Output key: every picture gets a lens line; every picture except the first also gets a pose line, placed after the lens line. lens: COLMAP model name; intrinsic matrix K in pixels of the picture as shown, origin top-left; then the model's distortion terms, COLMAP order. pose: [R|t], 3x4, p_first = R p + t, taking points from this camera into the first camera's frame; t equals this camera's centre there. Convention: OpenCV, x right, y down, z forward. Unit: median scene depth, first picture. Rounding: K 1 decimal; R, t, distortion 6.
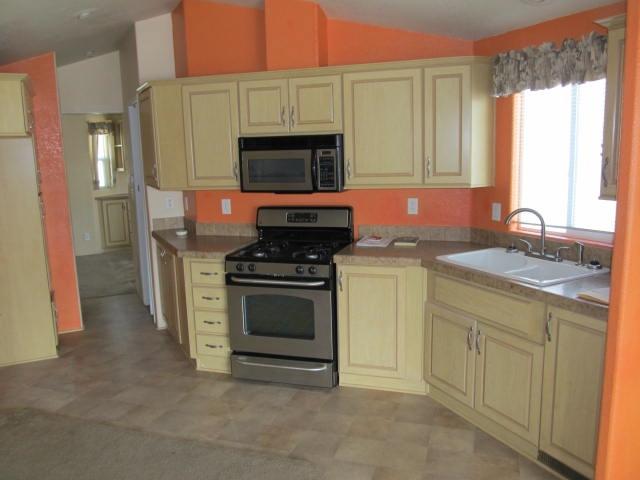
lens RADIAL K [[527.2, 0, 320.2], [0, 527.2, 244.9], [0, 0, 1]] dist [-0.054852, 0.017430]
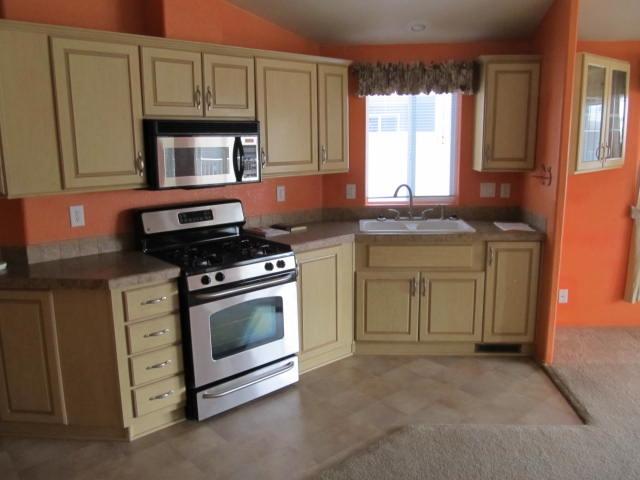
lens RADIAL K [[527.2, 0, 320.2], [0, 527.2, 244.9], [0, 0, 1]] dist [-0.054852, 0.017430]
pose [[0.507079, -0.147817, 0.849130, -0.761899], [0.152171, 0.985062, 0.080608, -0.050639], [-0.848360, 0.088338, 0.521997, 0.437177]]
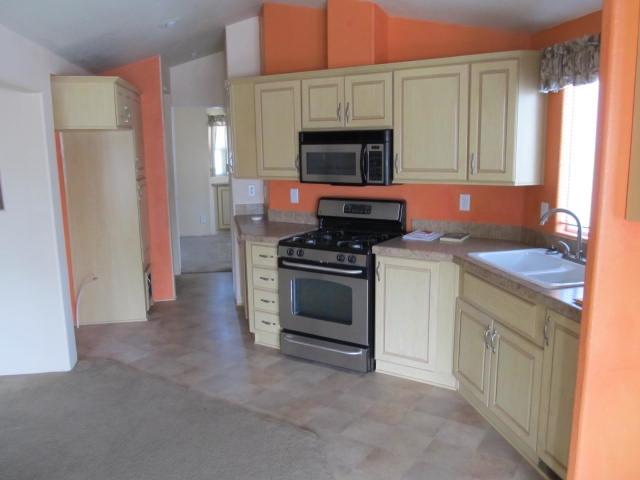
lens RADIAL K [[527.2, 0, 320.2], [0, 527.2, 244.9], [0, 0, 1]] dist [-0.054852, 0.017430]
pose [[0.965328, 0.061053, -0.253800, 0.186934], [-0.057169, 0.998107, 0.022660, -0.000374], [0.254704, -0.007365, 0.966991, -0.034459]]
